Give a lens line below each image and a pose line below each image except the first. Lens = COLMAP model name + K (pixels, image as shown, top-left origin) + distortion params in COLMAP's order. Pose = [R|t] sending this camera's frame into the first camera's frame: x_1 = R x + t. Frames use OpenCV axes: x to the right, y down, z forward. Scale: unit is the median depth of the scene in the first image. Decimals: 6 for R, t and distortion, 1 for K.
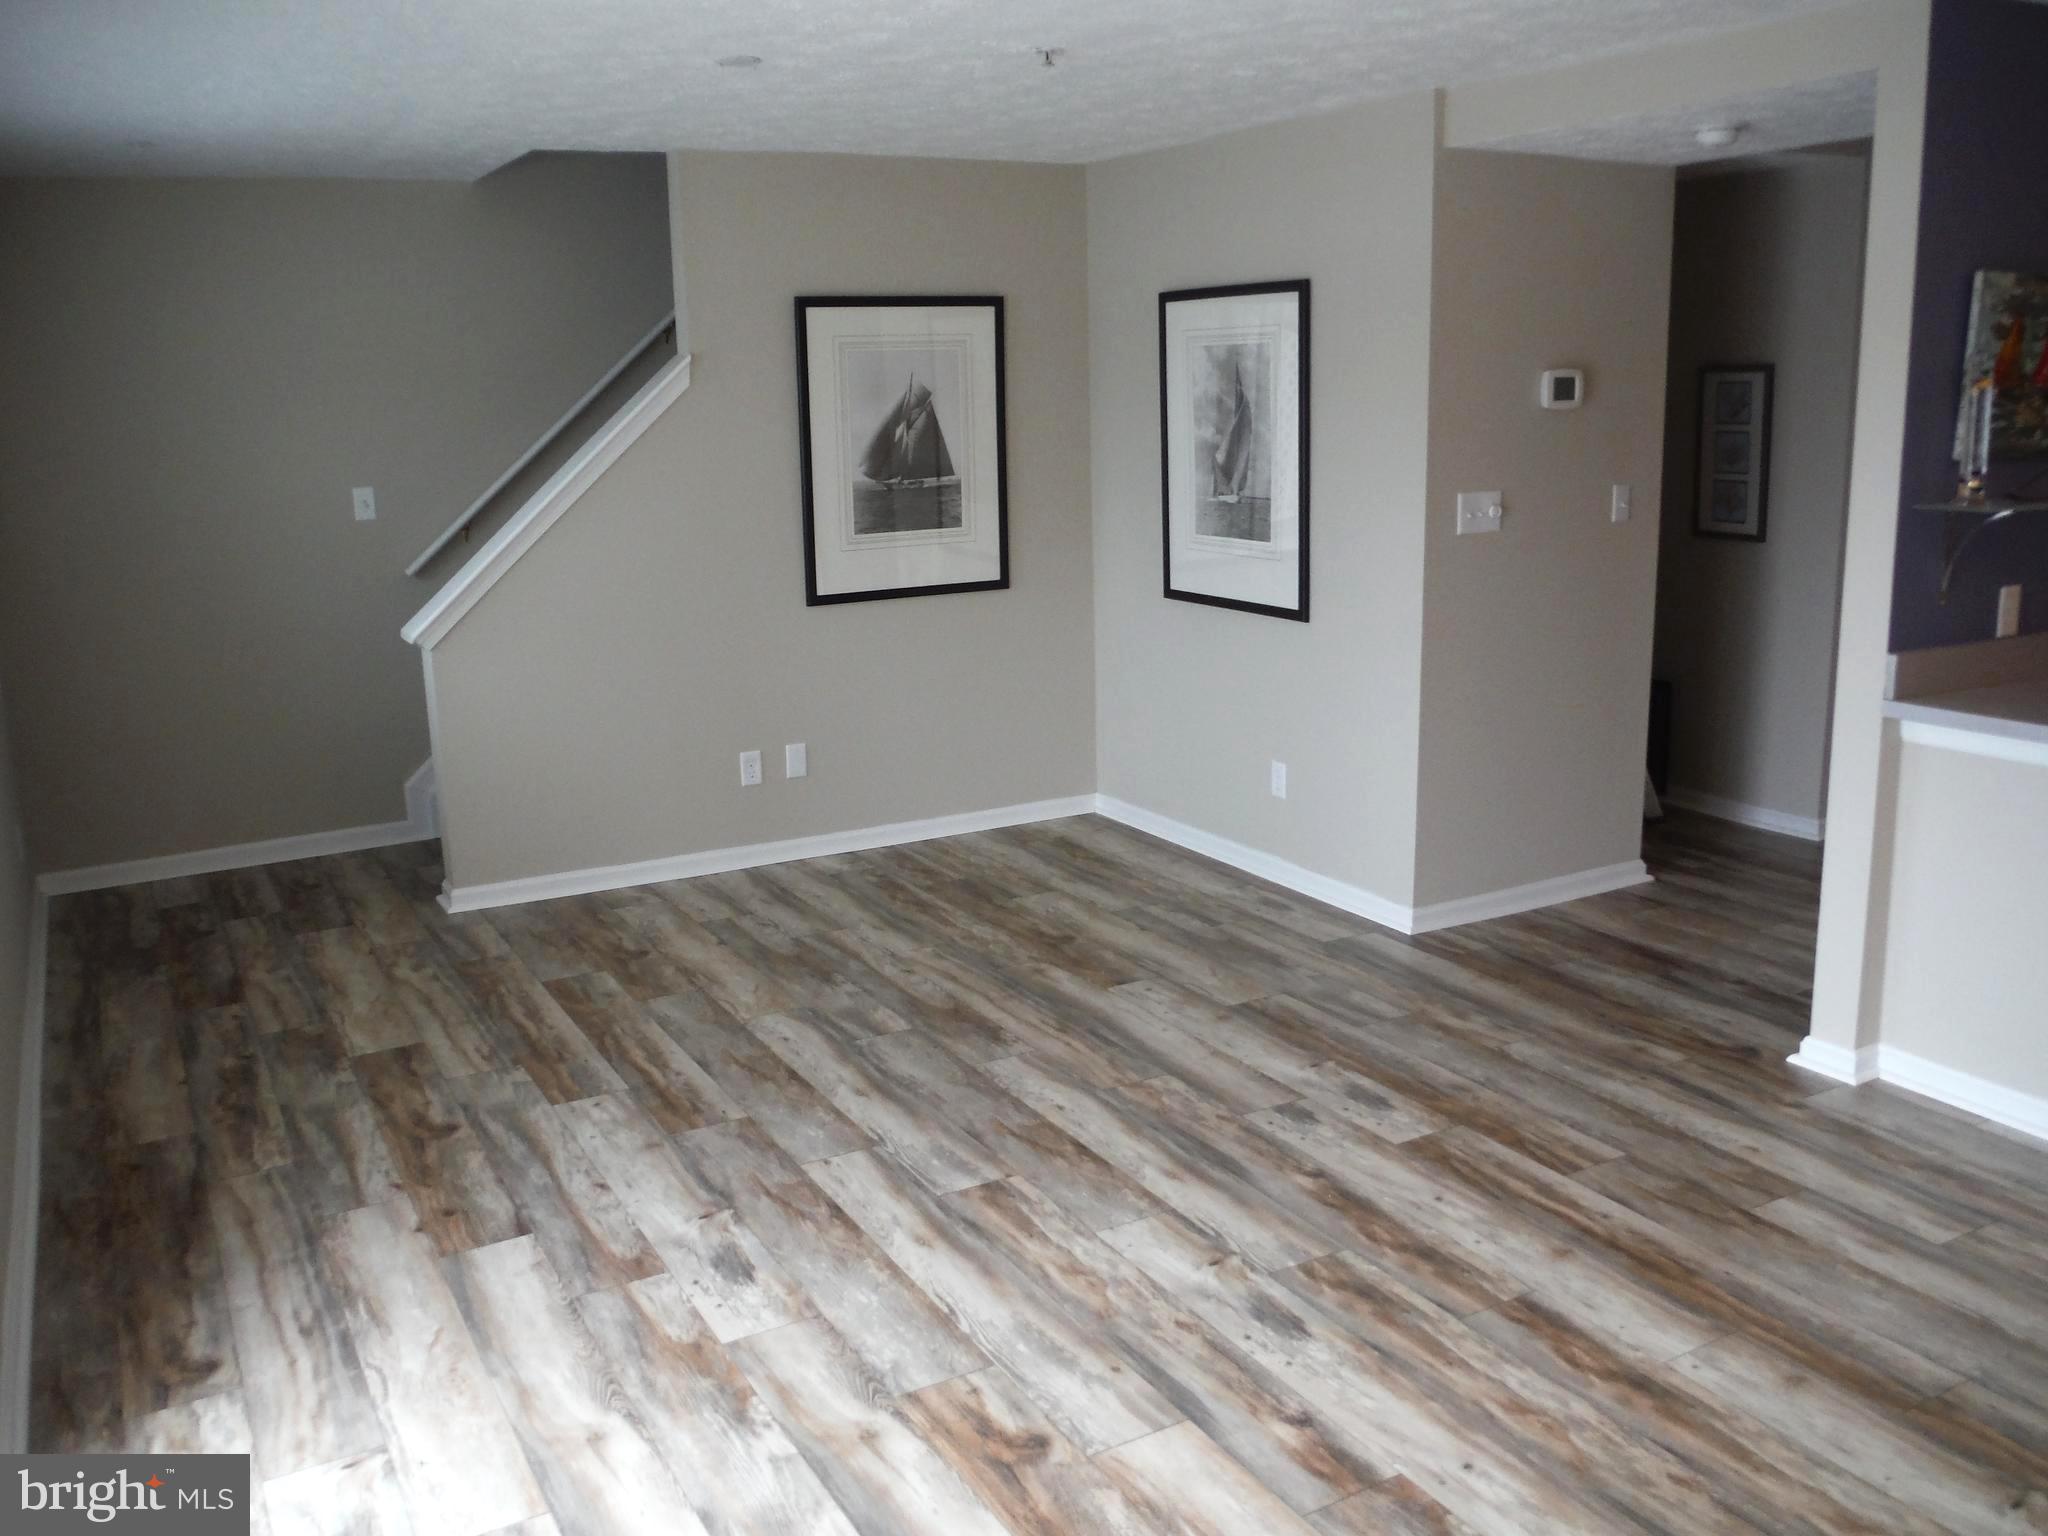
lens RADIAL K [[1719.0, 0, 1018.5], [0, 1719.0, 776.5], [0, 0, 1]] dist [-0.081621, 0.046200]
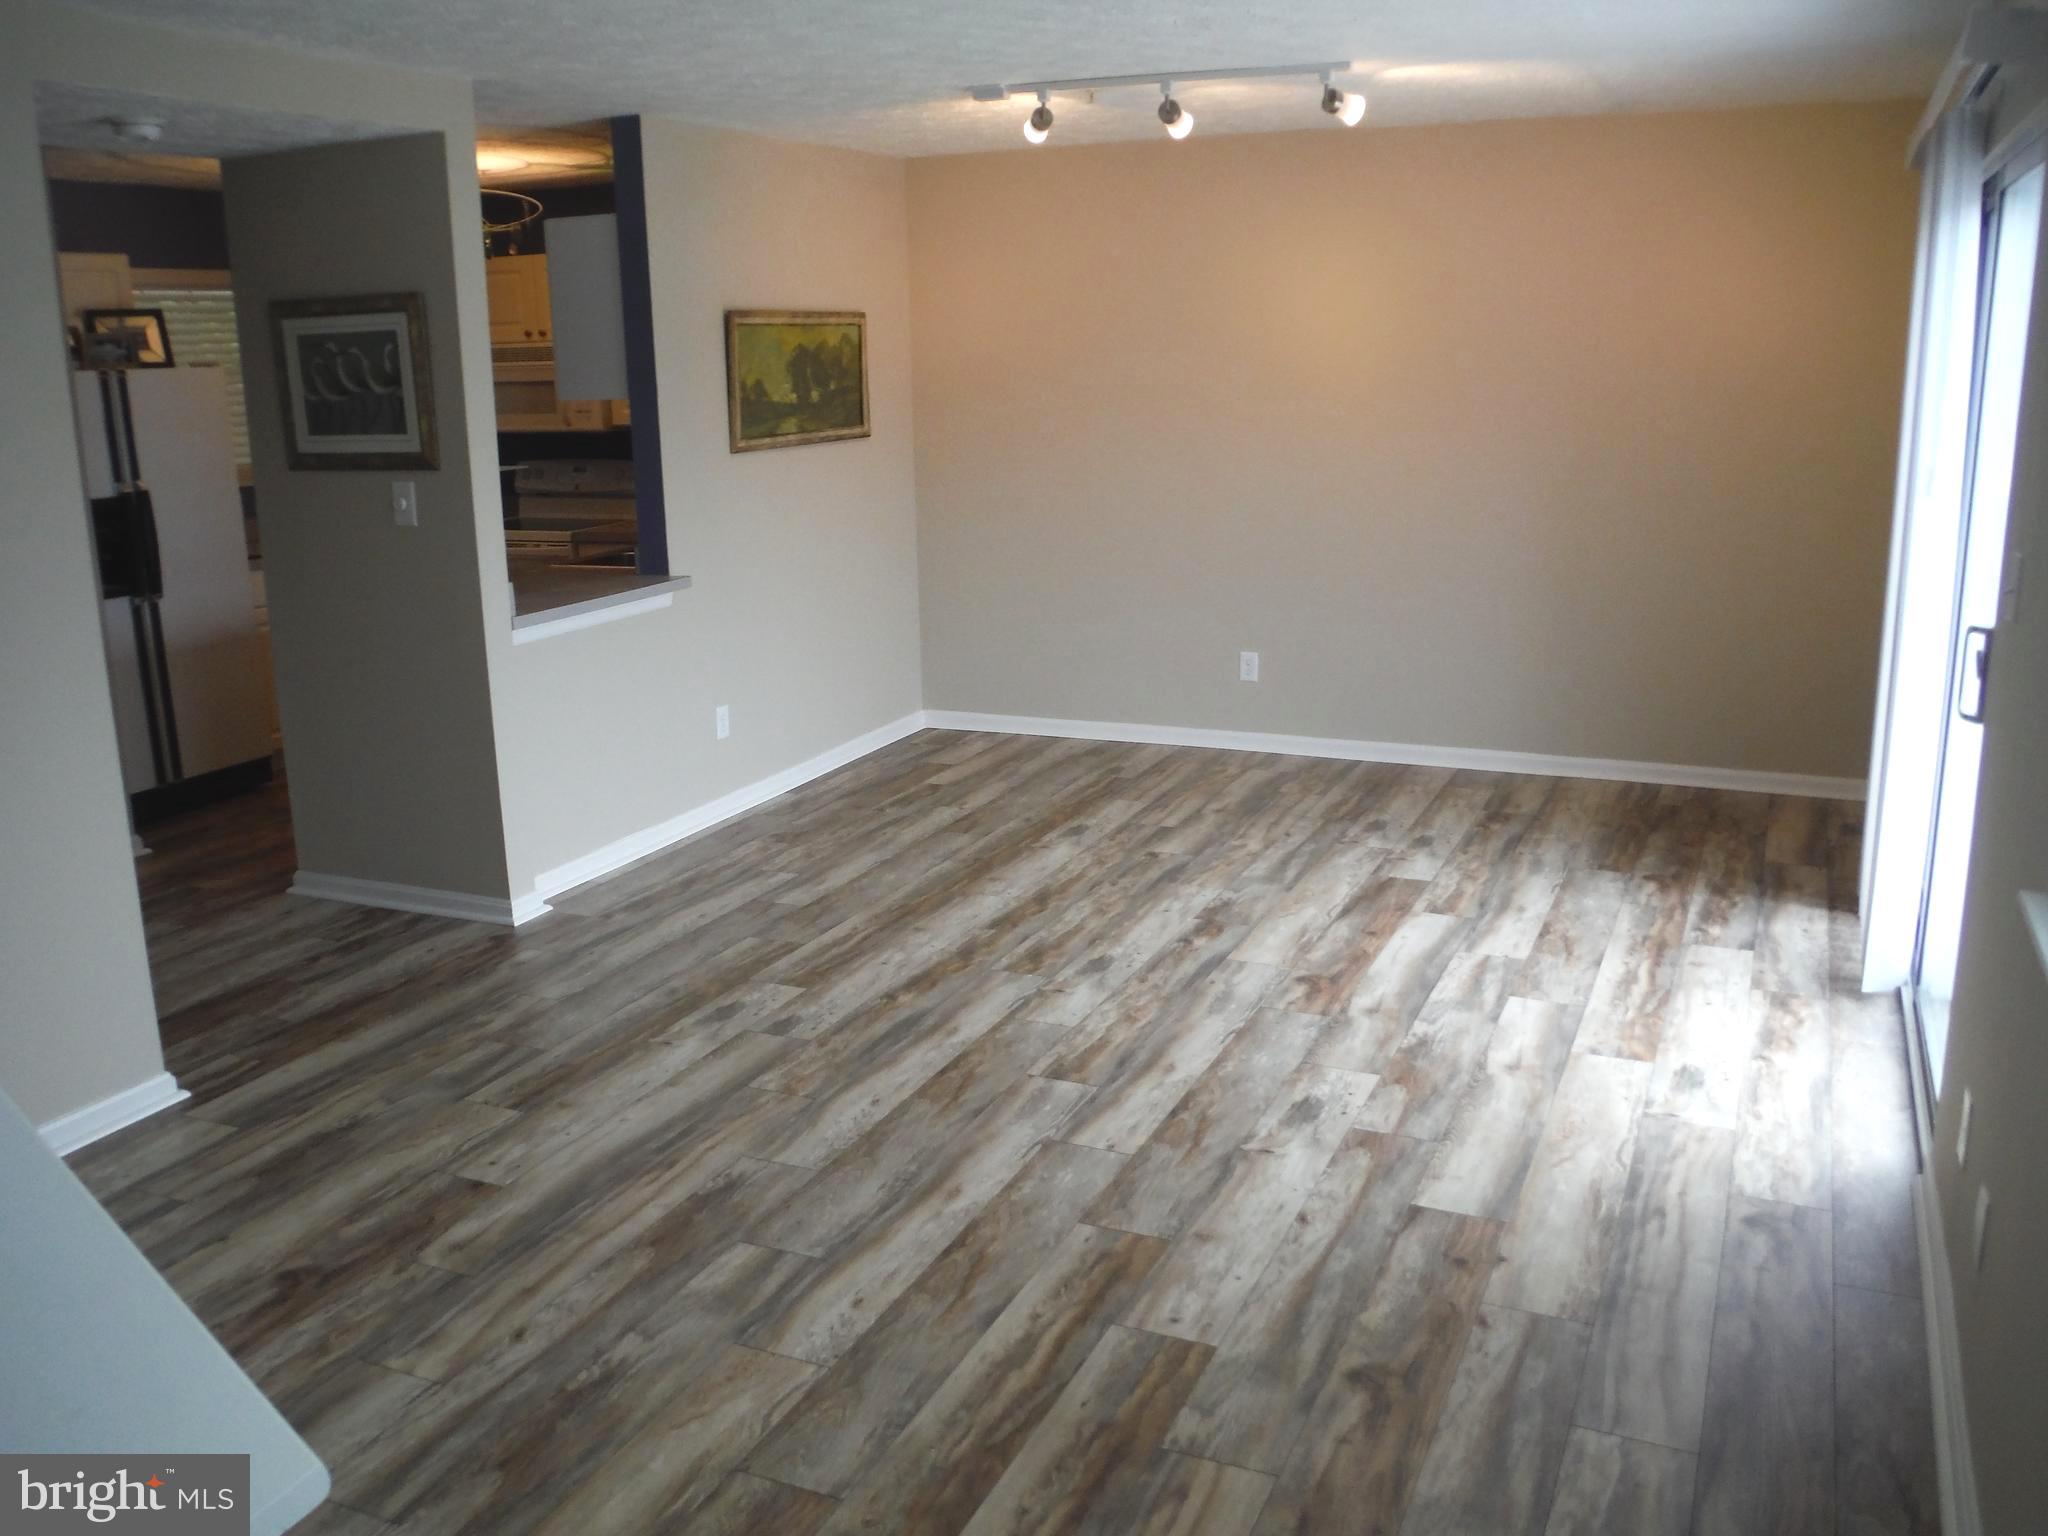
lens RADIAL K [[1719.0, 0, 1020.8], [0, 1719.0, 802.2], [0, 0, 1]] dist [-0.081621, 0.046200]
pose [[-0.598197, -0.163723, 0.784445, -0.766577], [0.217762, 0.908858, 0.355749, -0.291831], [-0.771194, 0.383630, -0.508024, 1.376887]]
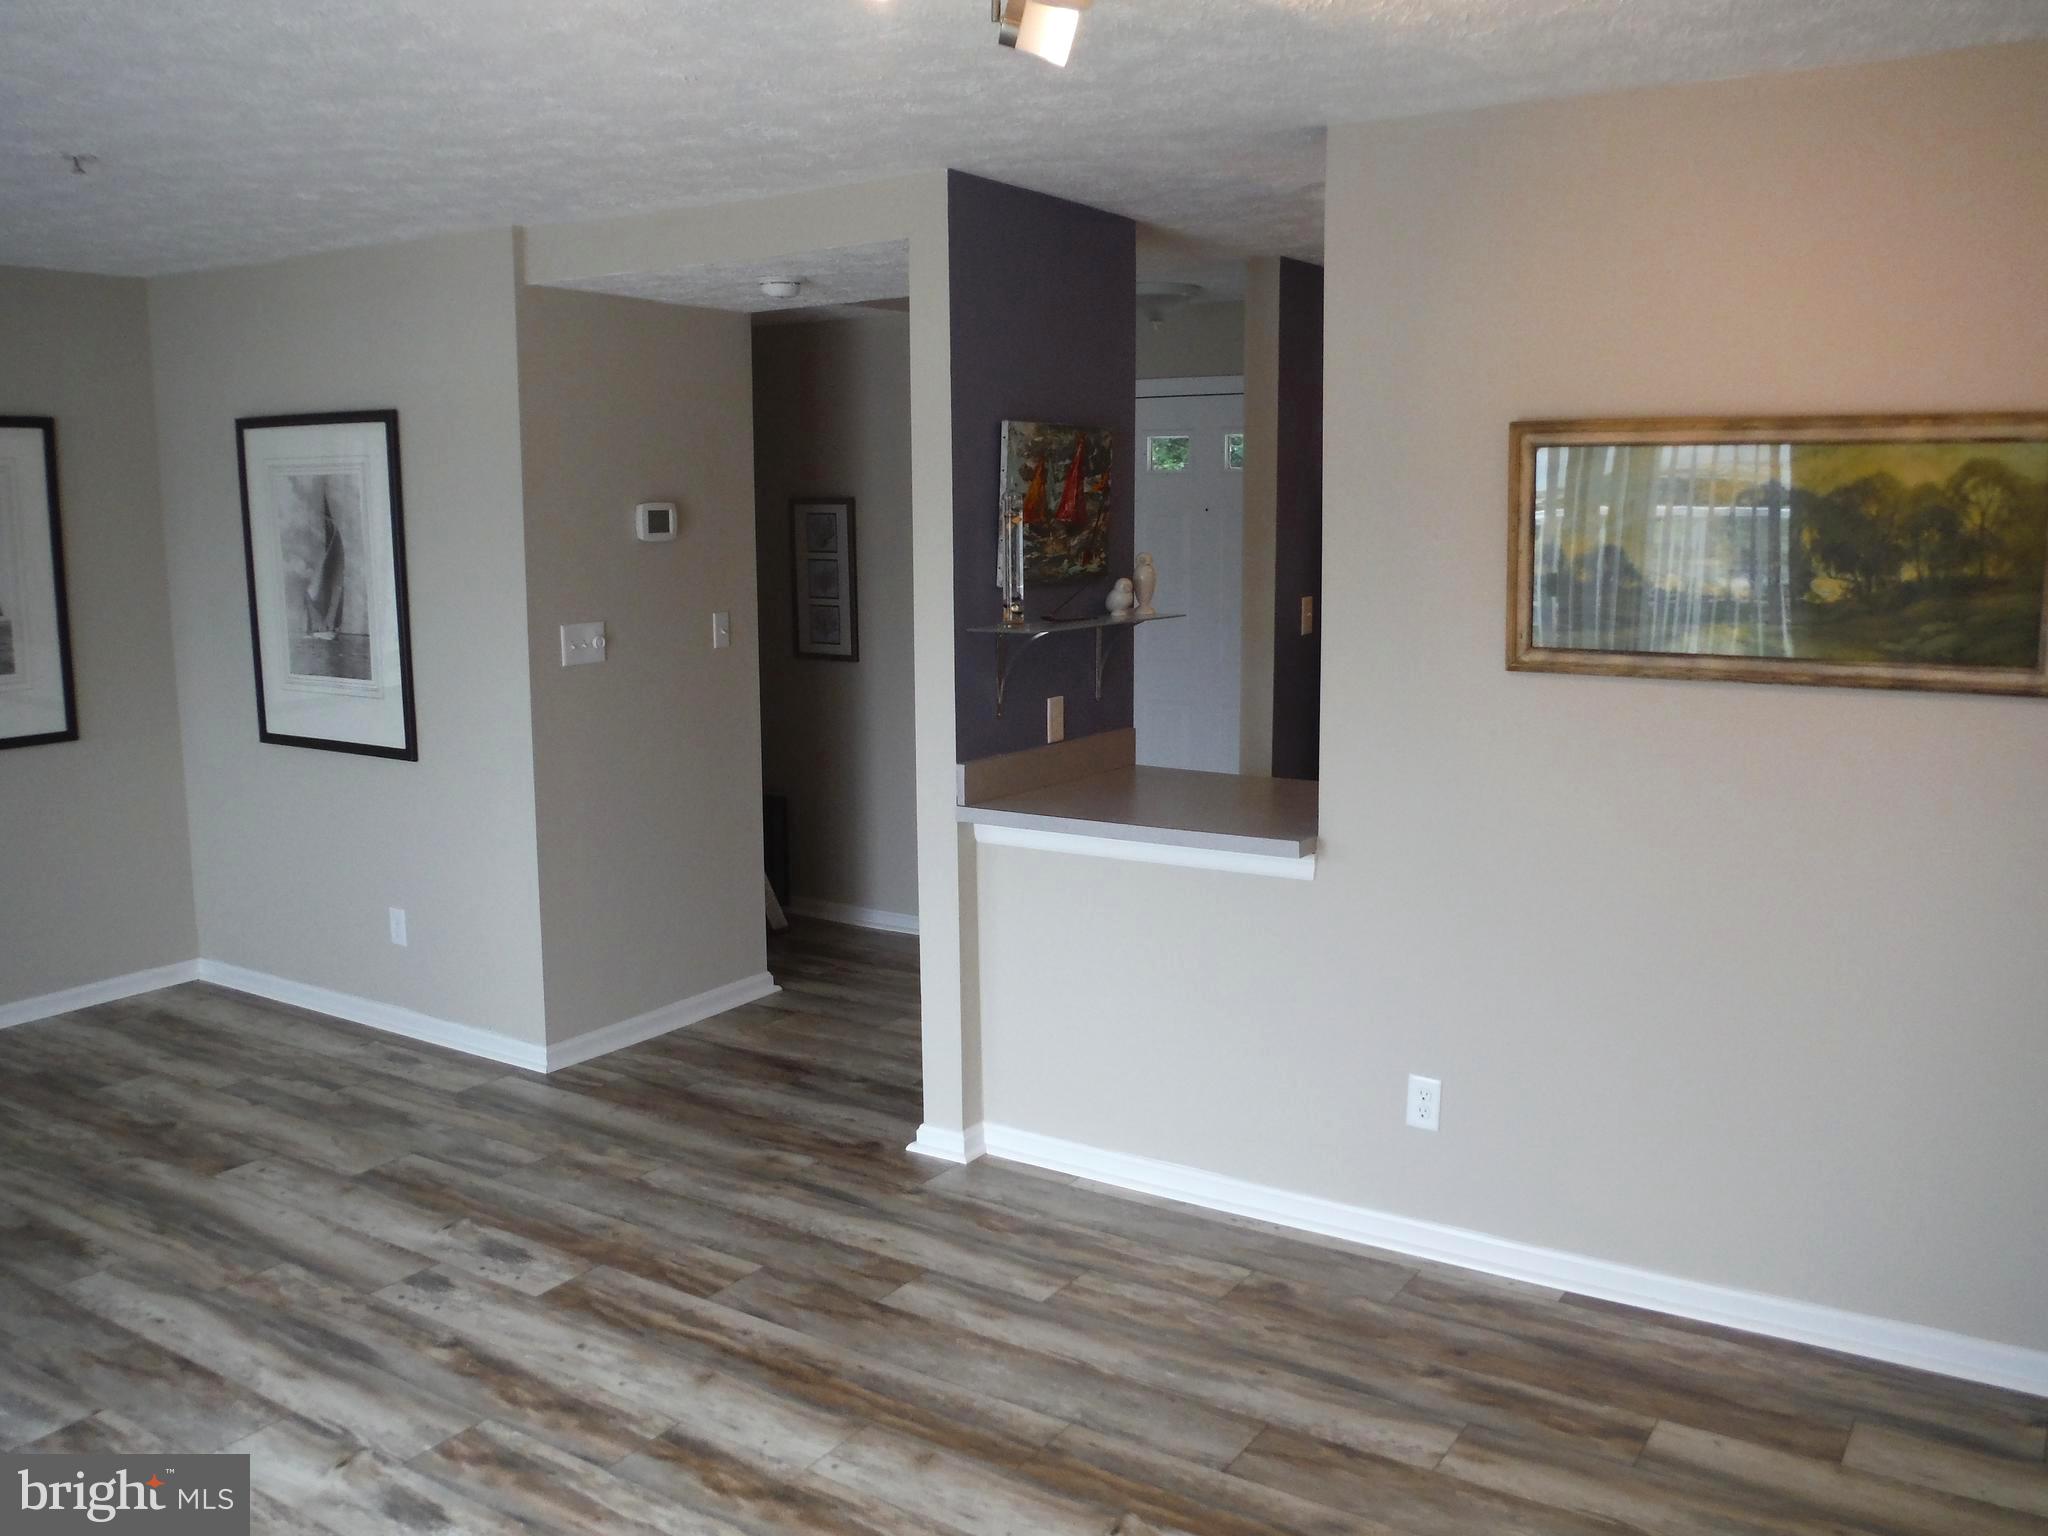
lens RADIAL K [[1719.0, 0, 1011.3], [0, 1719.0, 787.0], [0, 0, 1]] dist [-0.081621, 0.046200]
pose [[0.884776, -0.059574, 0.462193, 0.029853], [0.089089, 0.995126, -0.042277, -0.007608], [-0.457422, 0.078583, 0.885771, -0.002195]]
